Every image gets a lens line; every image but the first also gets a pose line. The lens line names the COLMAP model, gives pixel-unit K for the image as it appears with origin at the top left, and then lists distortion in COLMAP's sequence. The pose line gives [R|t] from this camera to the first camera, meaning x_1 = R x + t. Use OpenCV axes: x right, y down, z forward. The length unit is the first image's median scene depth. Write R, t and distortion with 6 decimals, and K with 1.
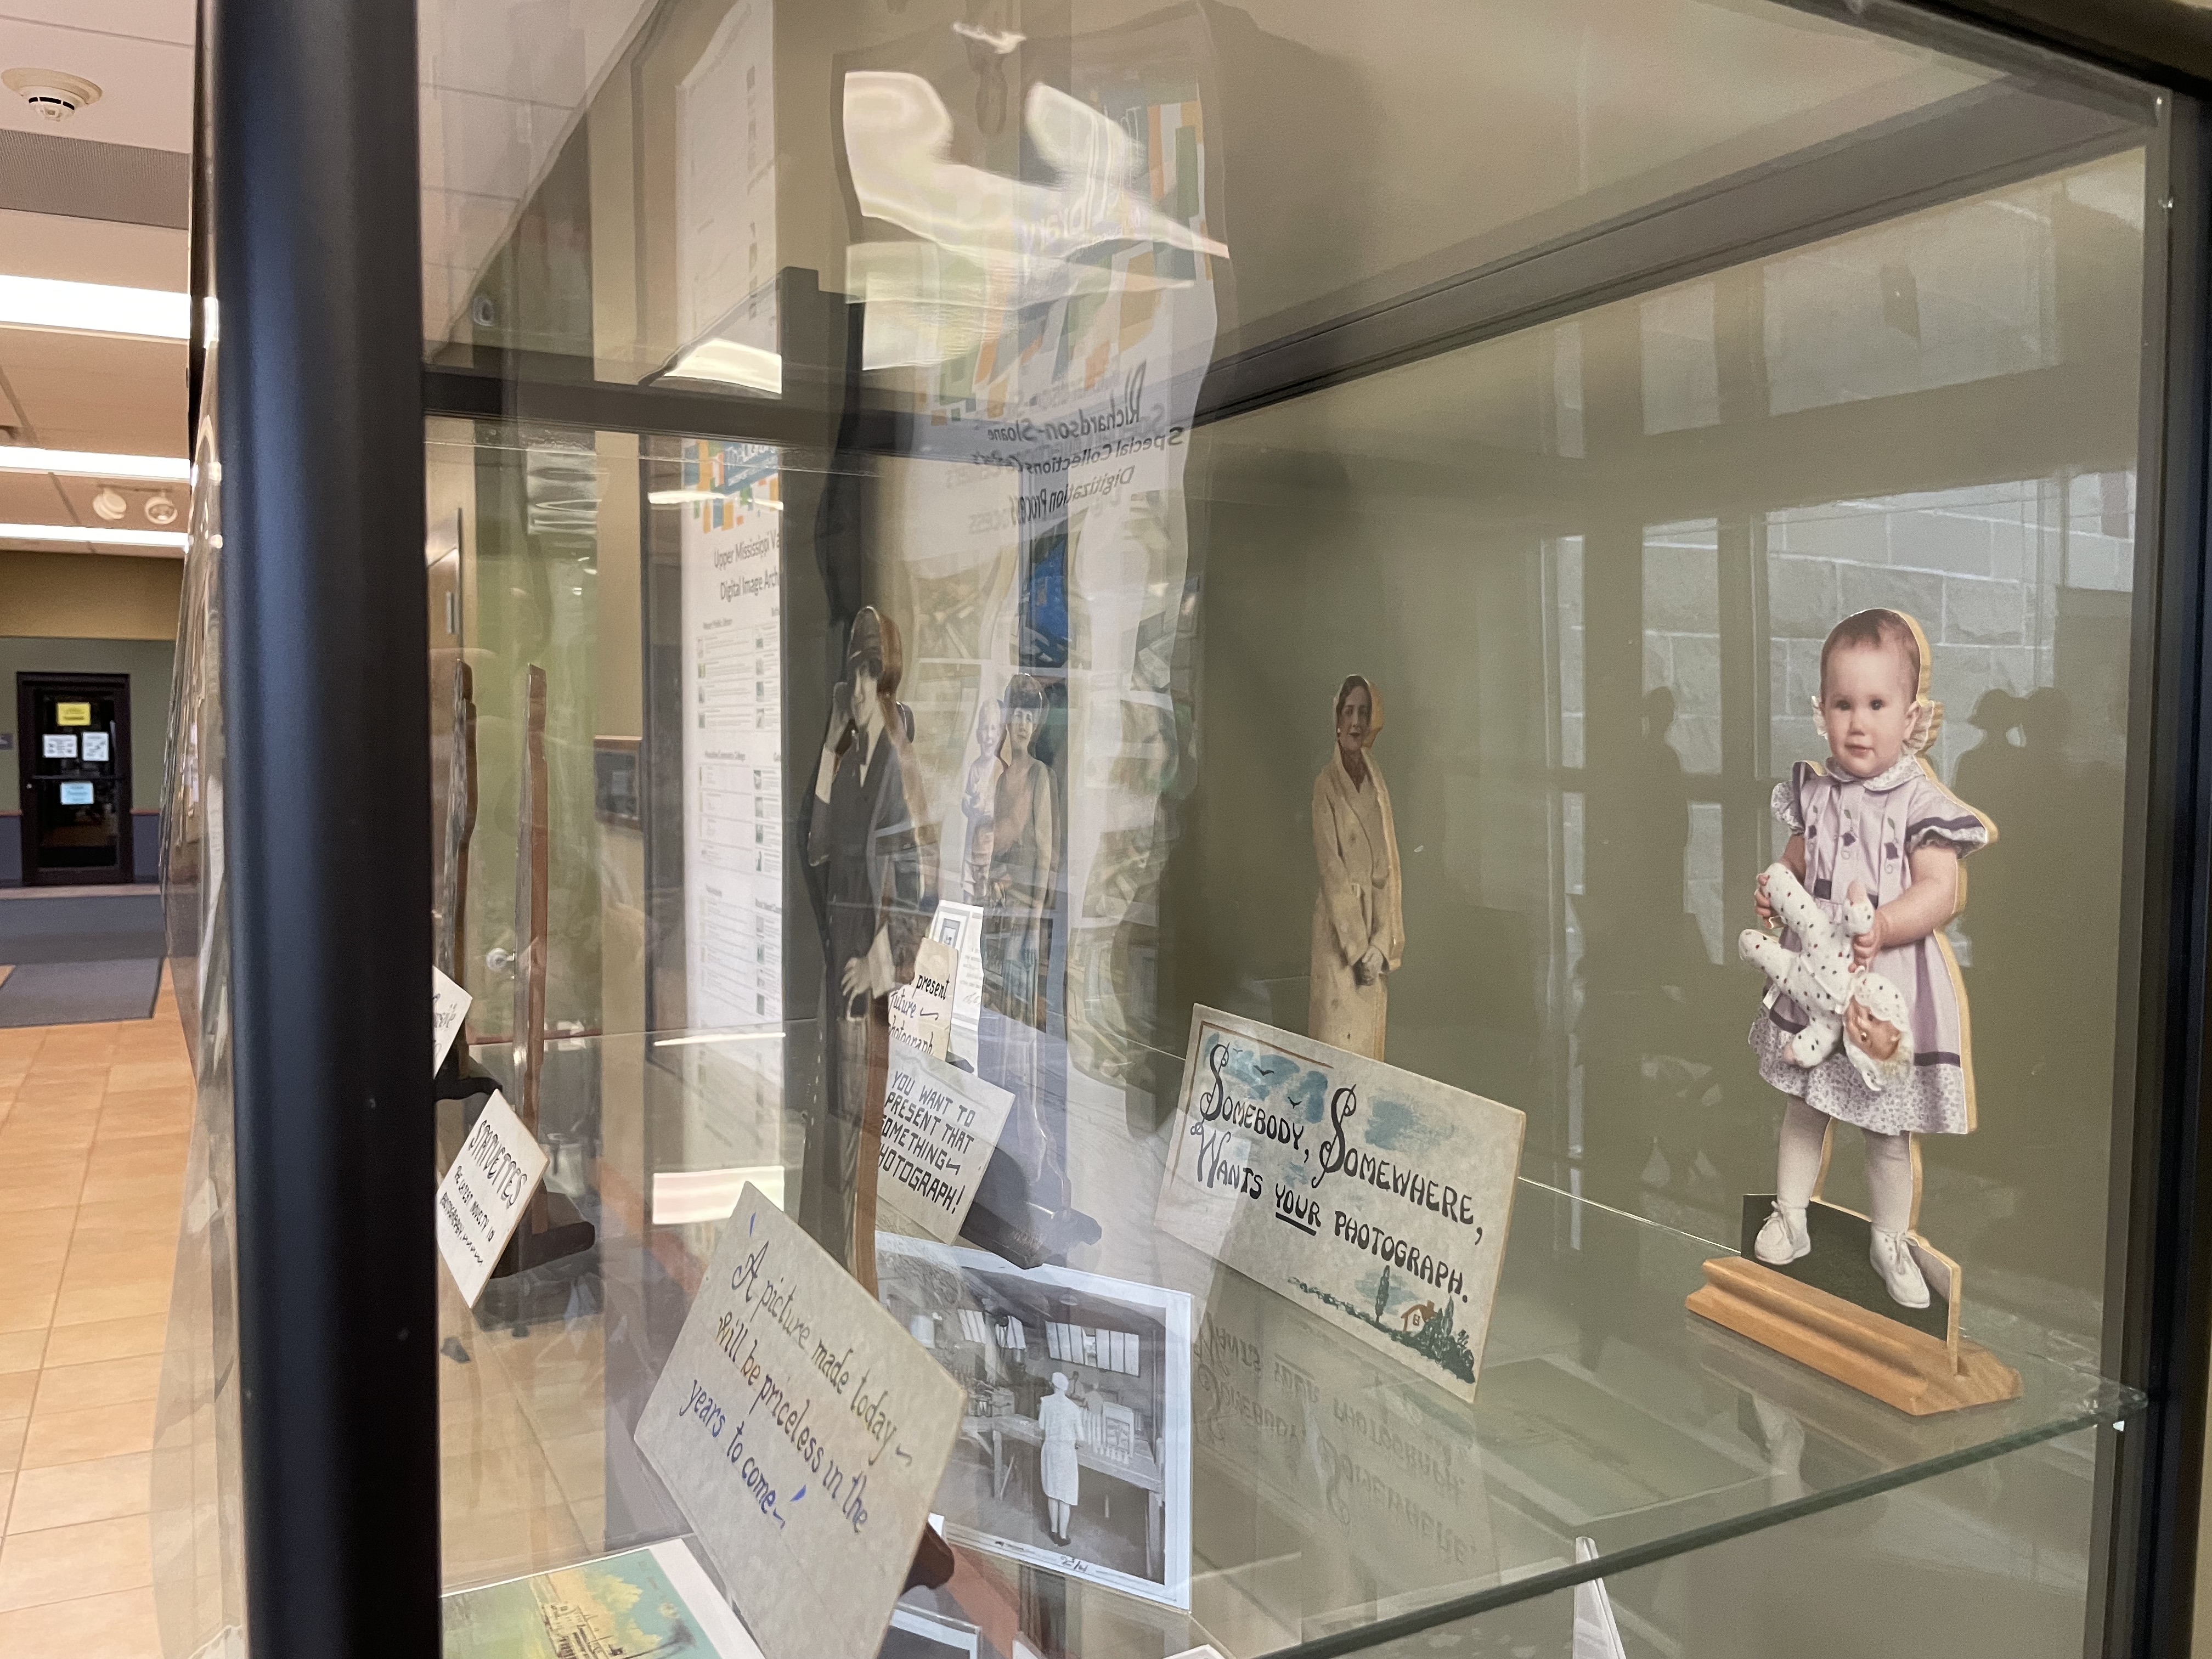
lens RADIAL K [[1688.8, 0, 1100.4], [0, 1688.8, 829.6], [0, 0, 1]] dist [0.075048, -0.094492]
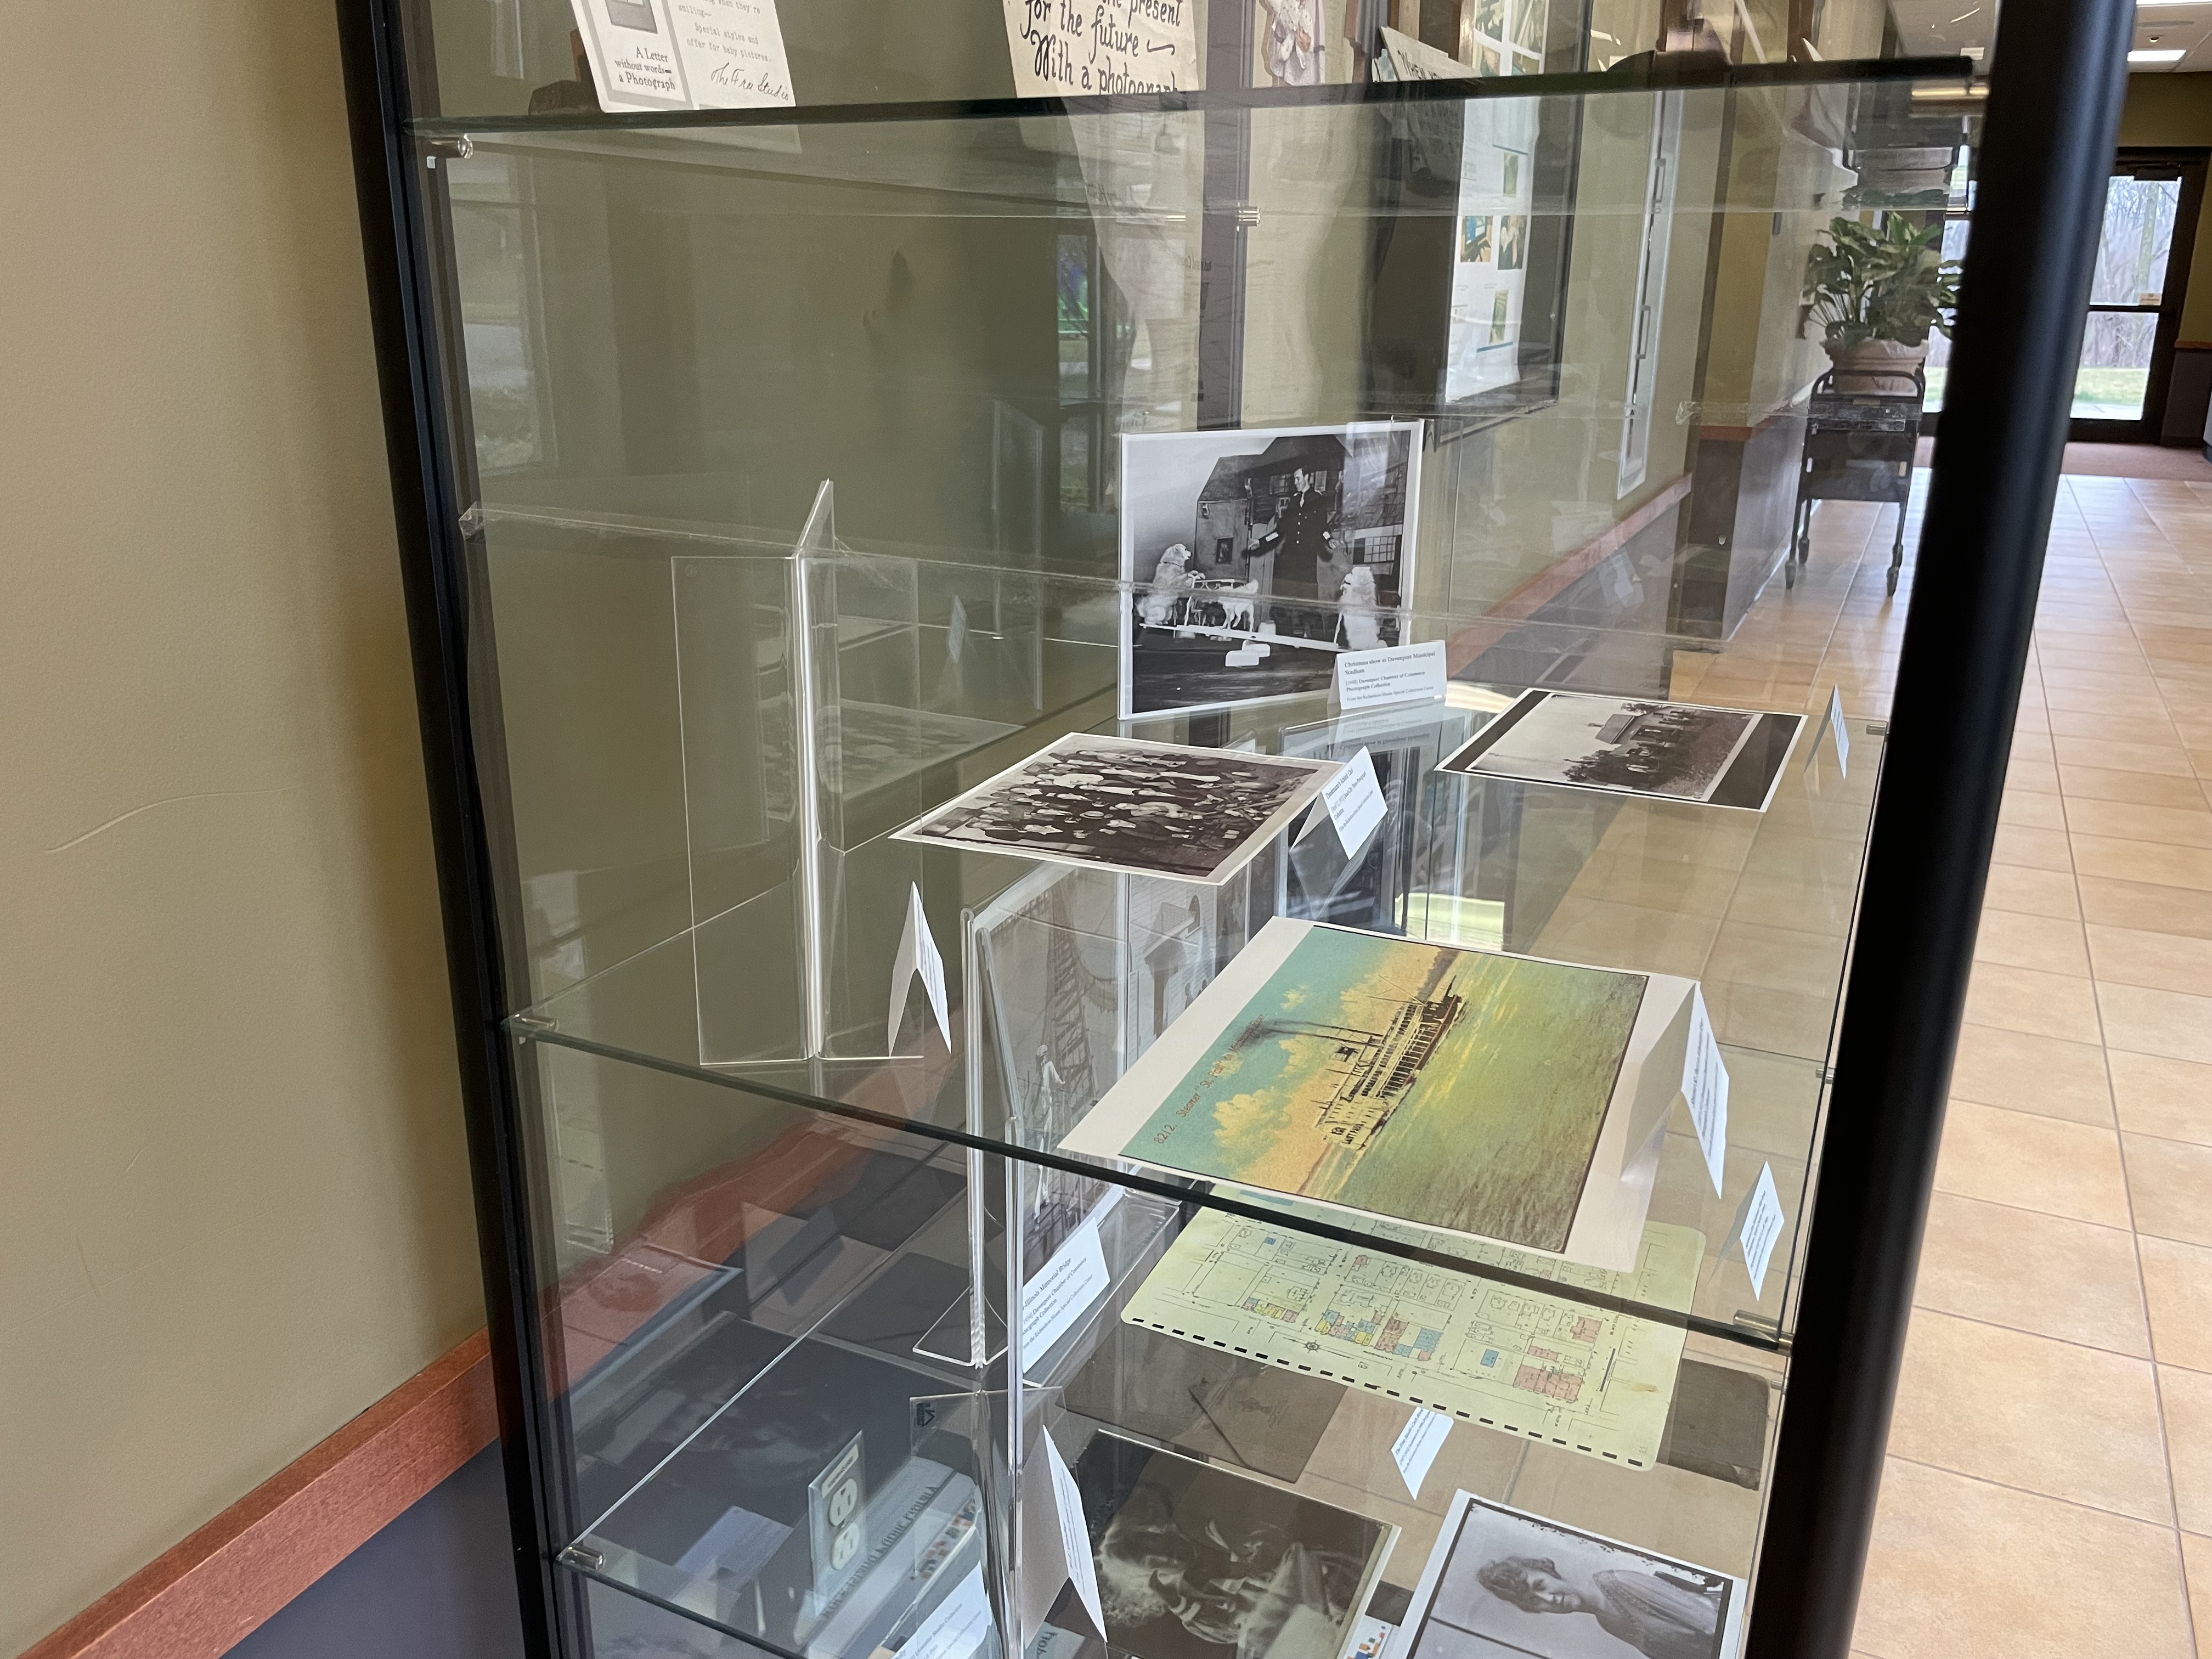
lens RADIAL K [[1688.8, 0, 1097.6], [0, 1688.8, 824.1], [0, 0, 1]] dist [0.075048, -0.094492]
pose [[-0.590259, -0.254997, 0.765879, -0.671124], [0.042451, 0.937674, 0.344913, 0.149377], [-0.806097, 0.236101, -0.542645, 1.333745]]
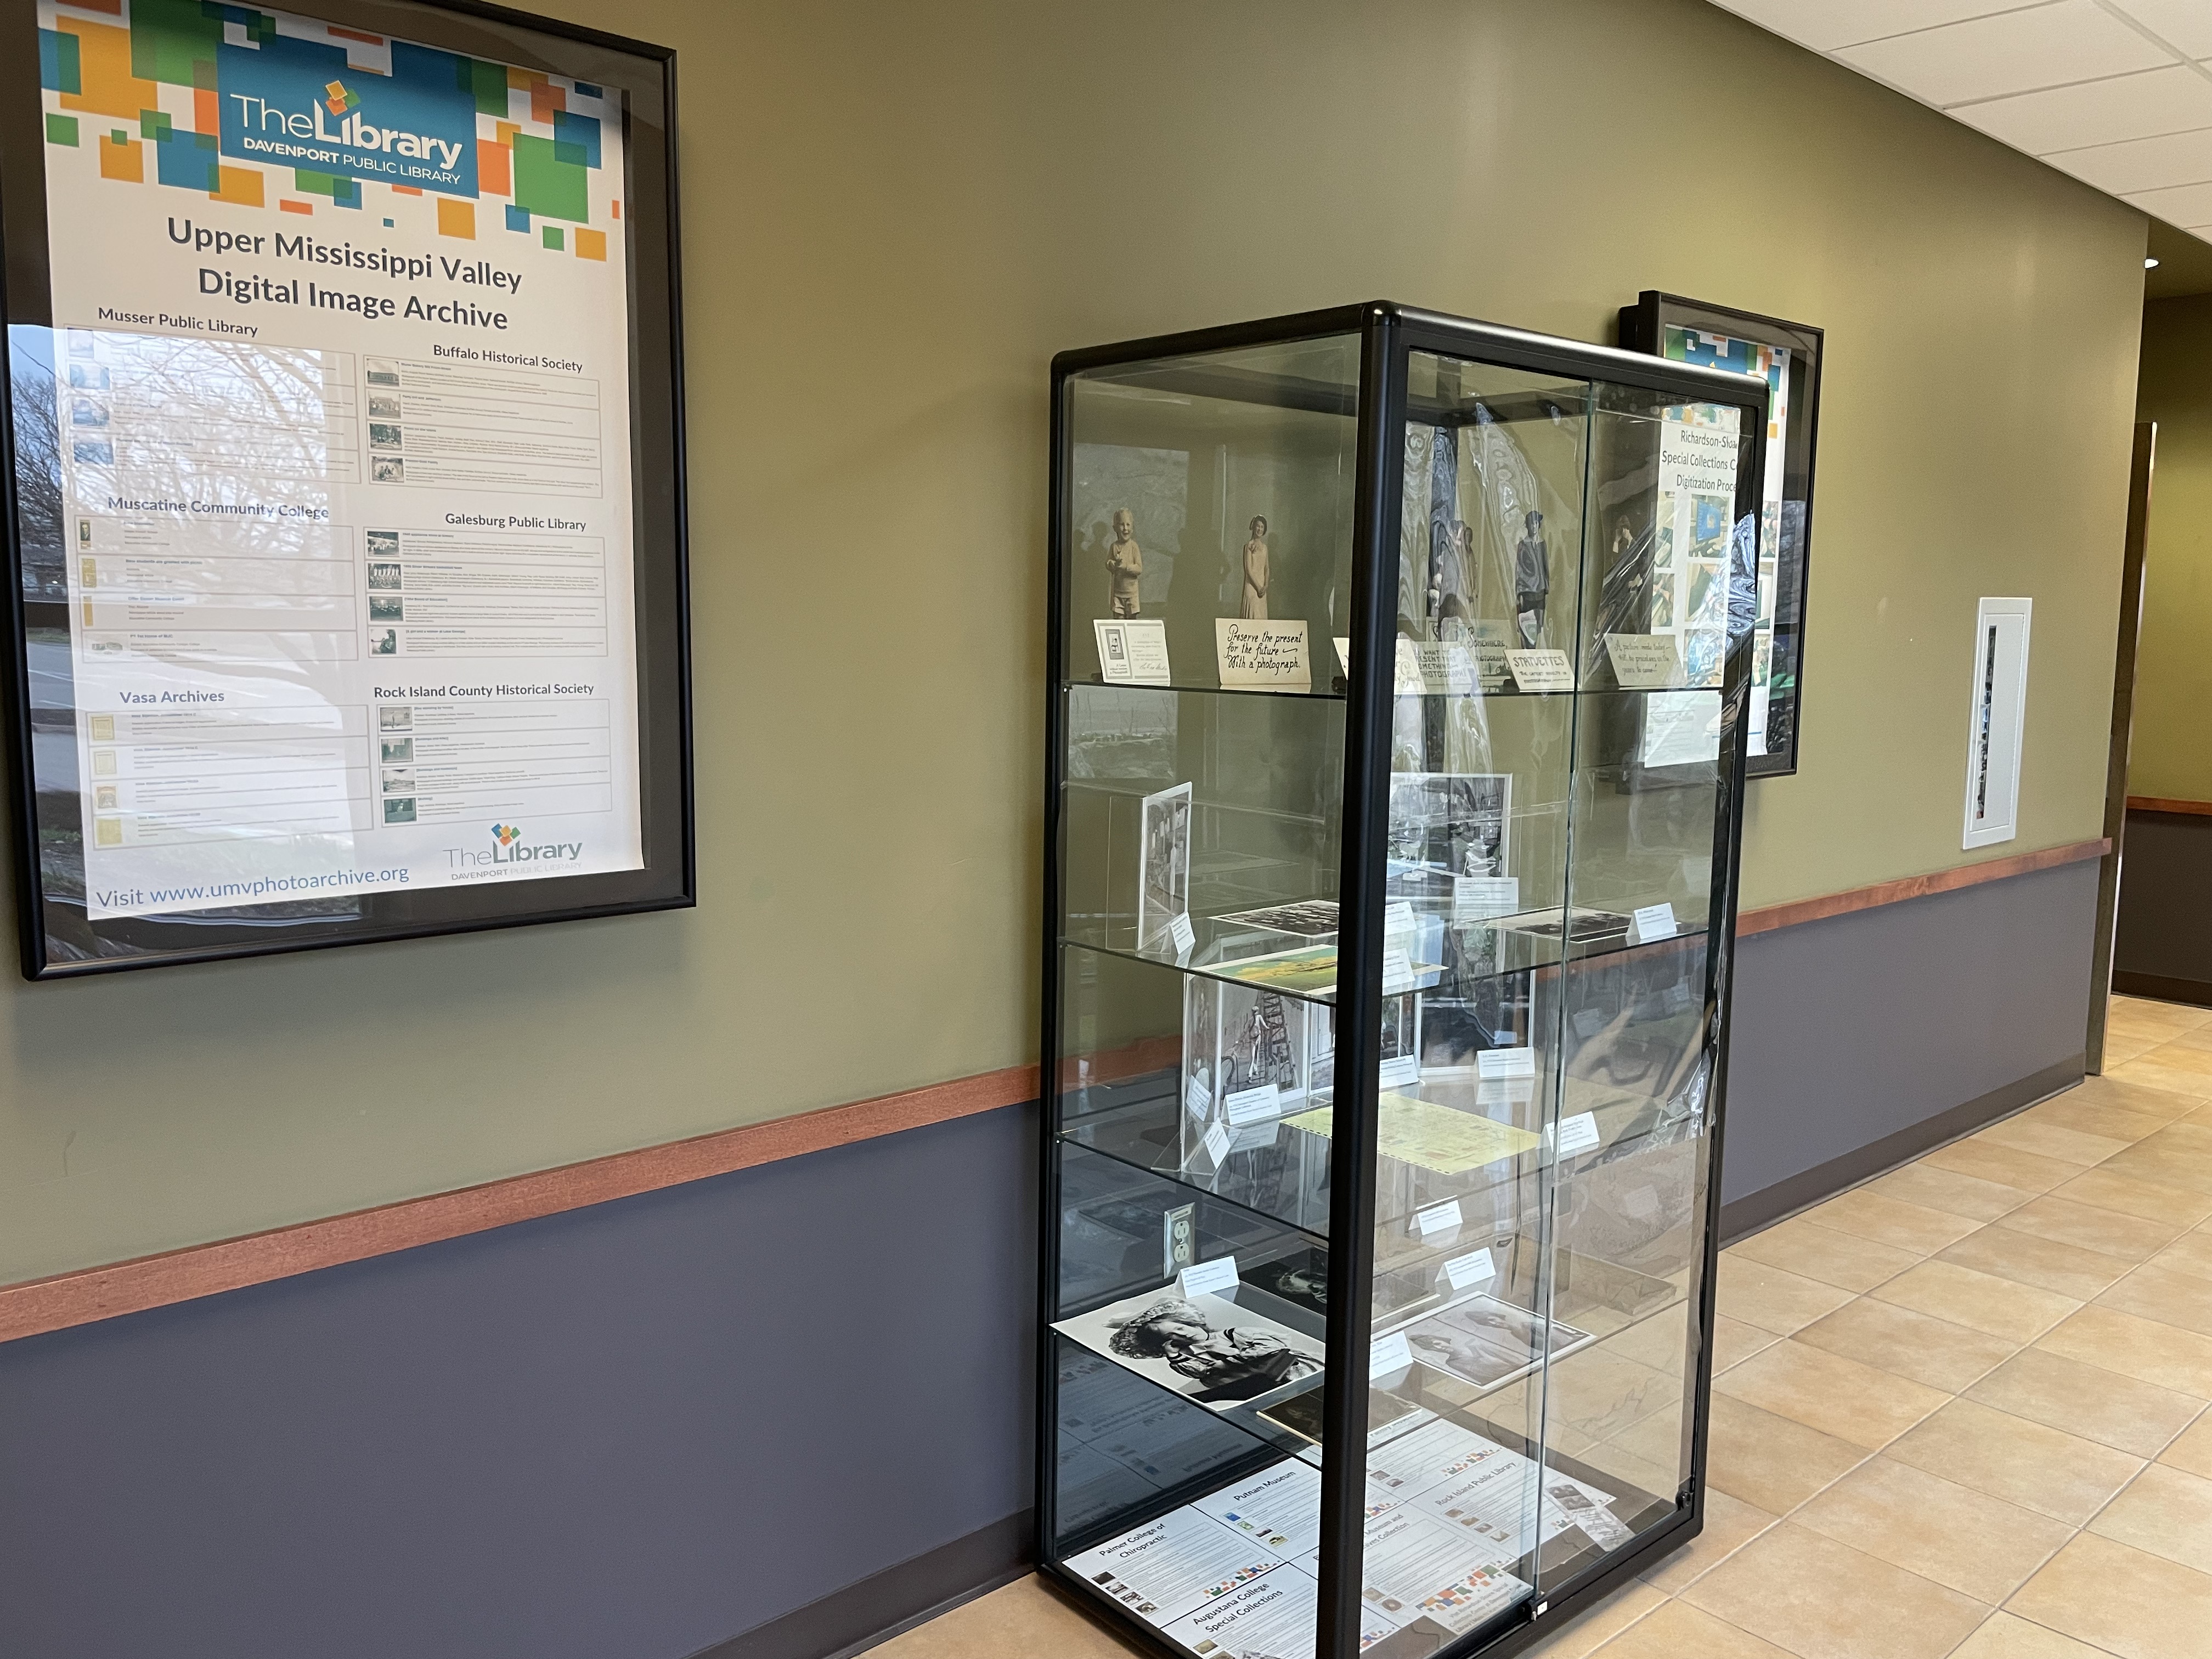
lens RADIAL K [[1688.8, 0, 1097.8], [0, 1688.8, 821.9], [0, 0, 1]] dist [0.075048, -0.094492]
pose [[-0.226791, -0.122651, 0.966190, -2.085452], [0.044957, 0.989663, 0.136184, 0.009310], [-0.972905, 0.074322, -0.218933, 1.579550]]
